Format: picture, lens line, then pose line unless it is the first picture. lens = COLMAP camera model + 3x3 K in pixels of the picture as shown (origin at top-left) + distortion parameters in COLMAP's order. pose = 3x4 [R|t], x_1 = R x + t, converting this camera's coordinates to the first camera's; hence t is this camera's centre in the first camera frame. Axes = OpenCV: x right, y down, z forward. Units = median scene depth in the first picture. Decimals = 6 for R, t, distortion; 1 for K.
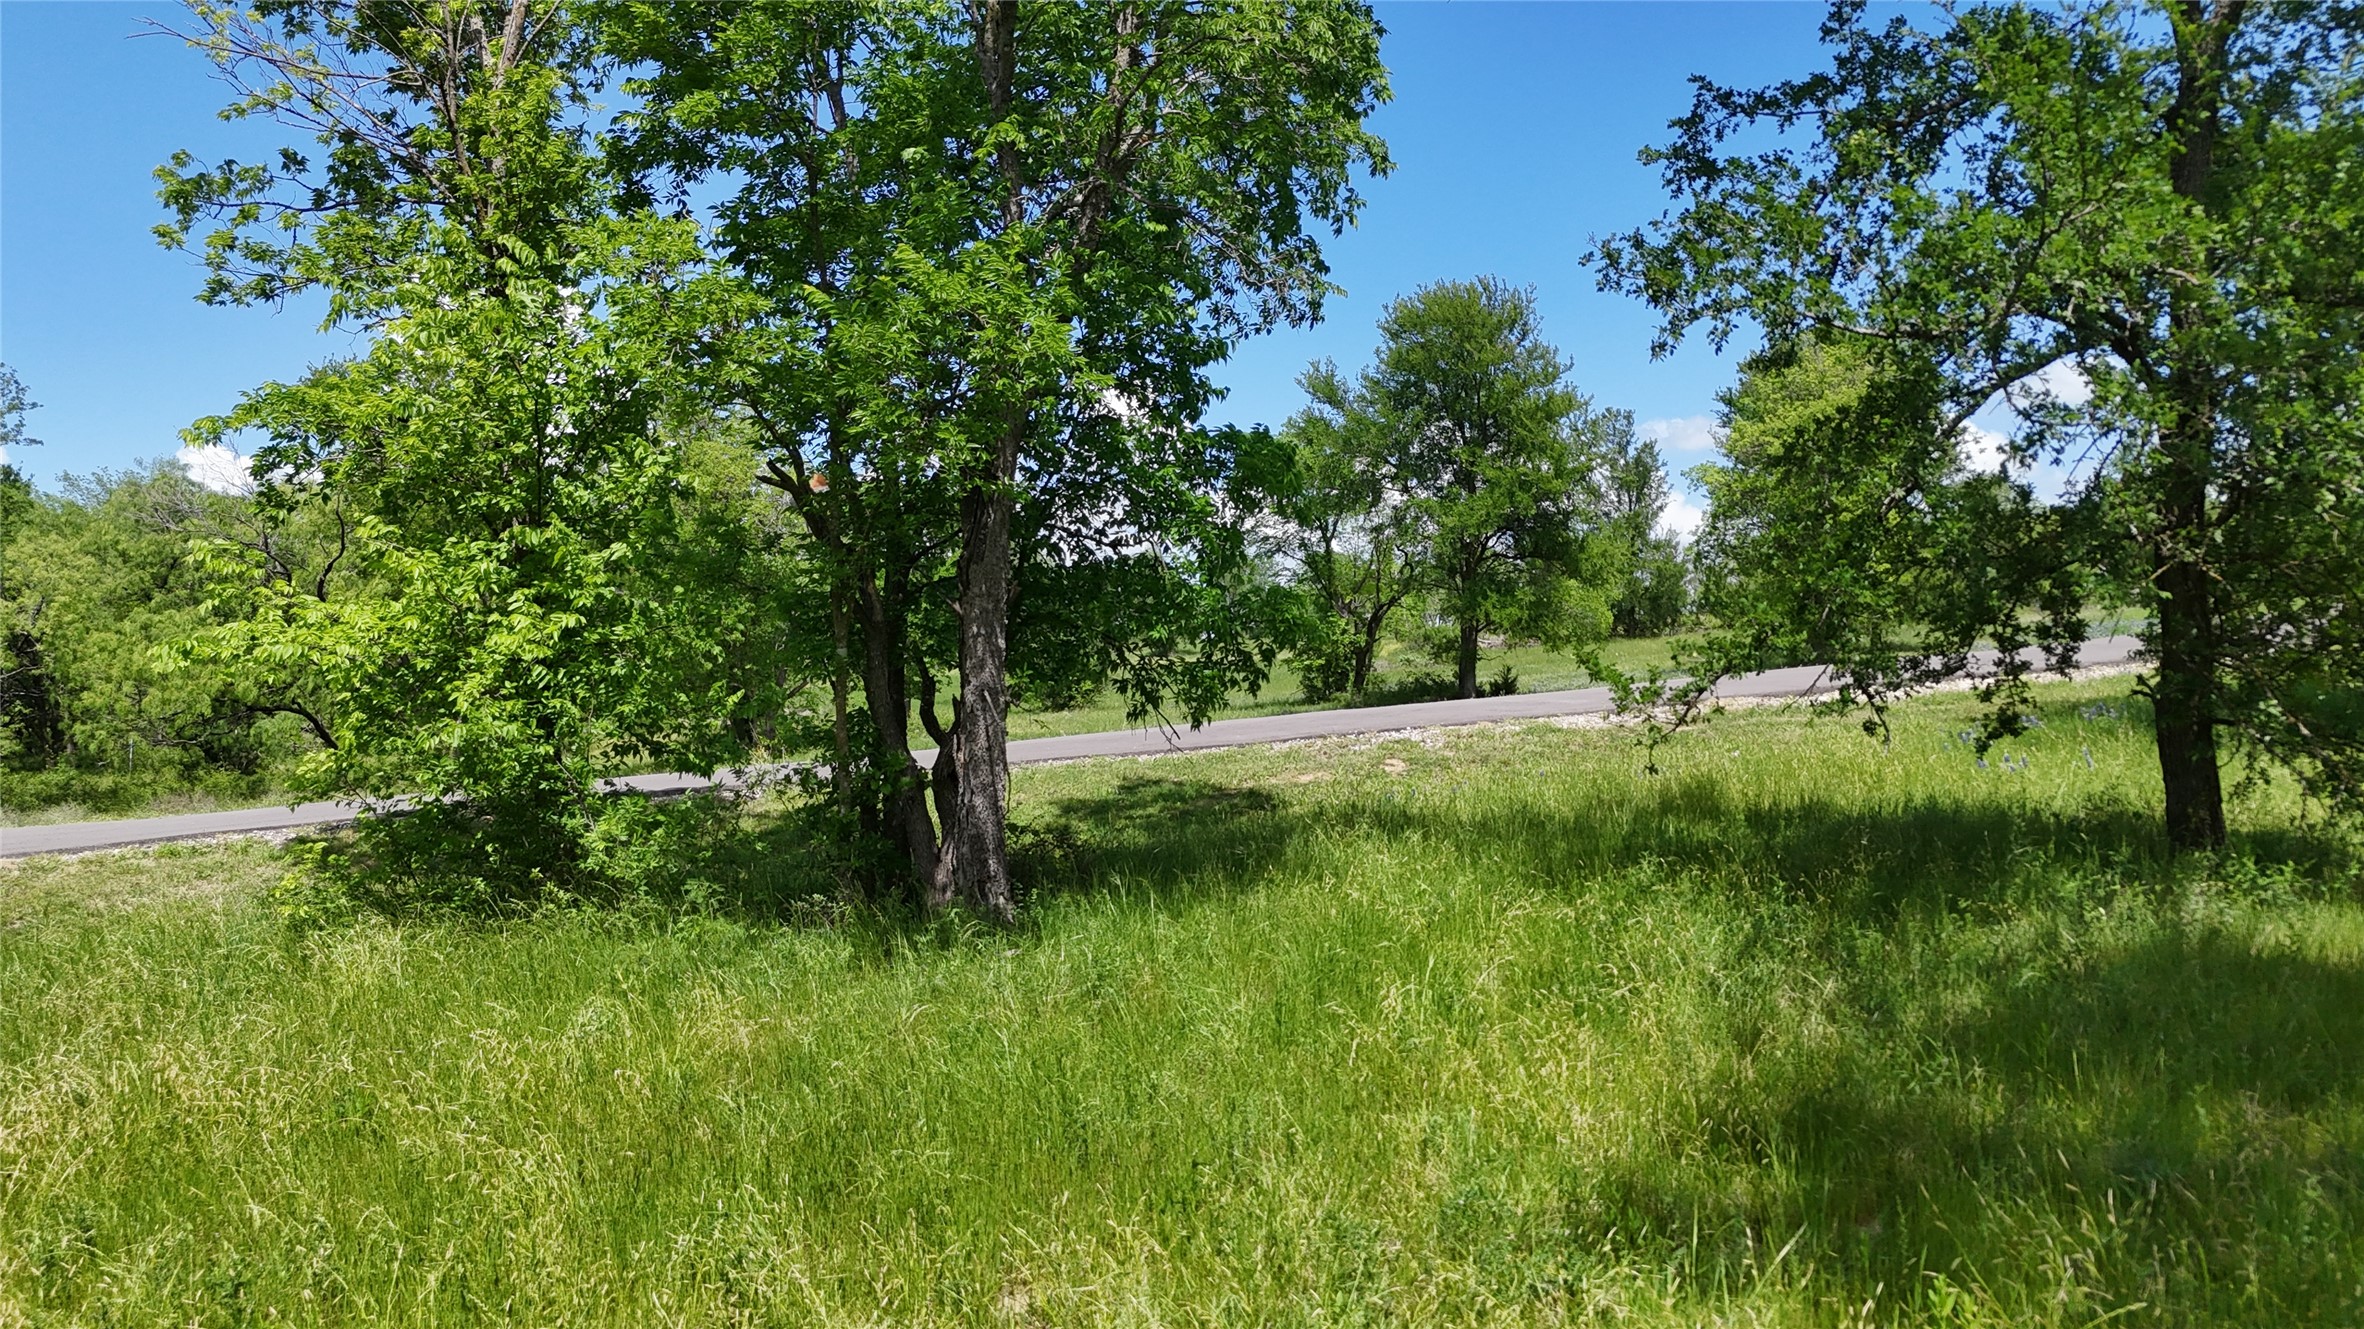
lens RADIAL K [[1746.3, 0, 1178.2], [0, 1746.3, 664.9], [0, 0, 1]] dist [0.080942, -0.078532]
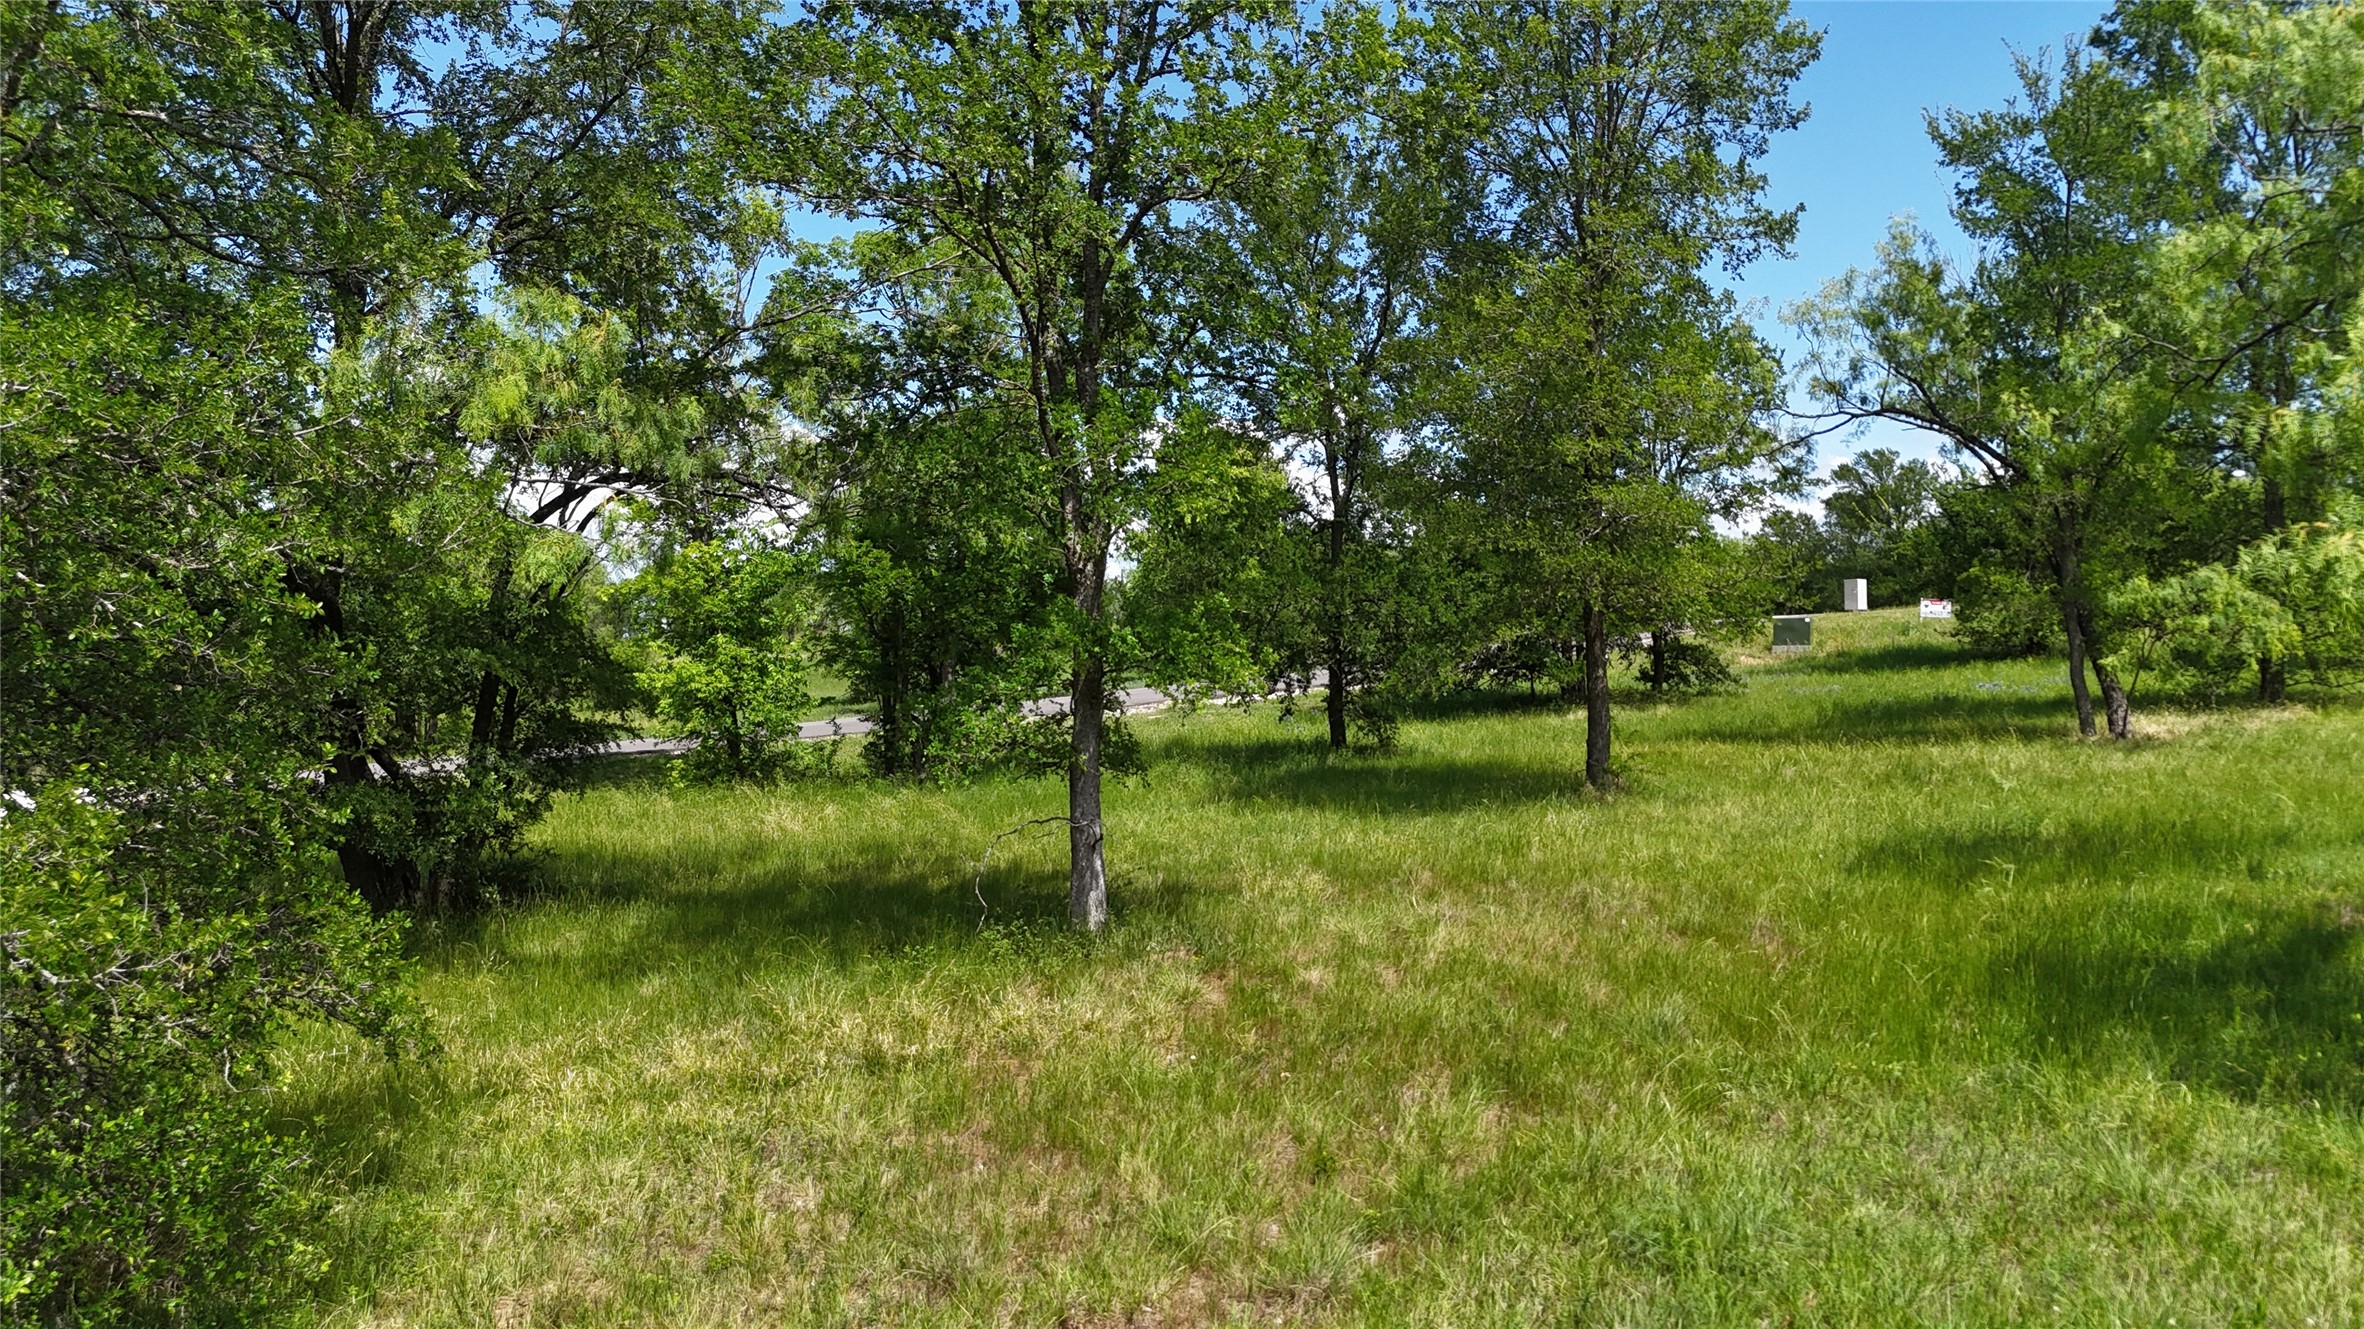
lens RADIAL K [[1746.3, 0, 1181.9], [0, 1746.3, 662.7], [0, 0, 1]] dist [0.080942, -0.078532]
pose [[0.945140, 0.008033, 0.326566, -0.686440], [-0.002396, 0.999841, -0.017661, 0.003102], [-0.326656, 0.015910, 0.945009, -1.785930]]
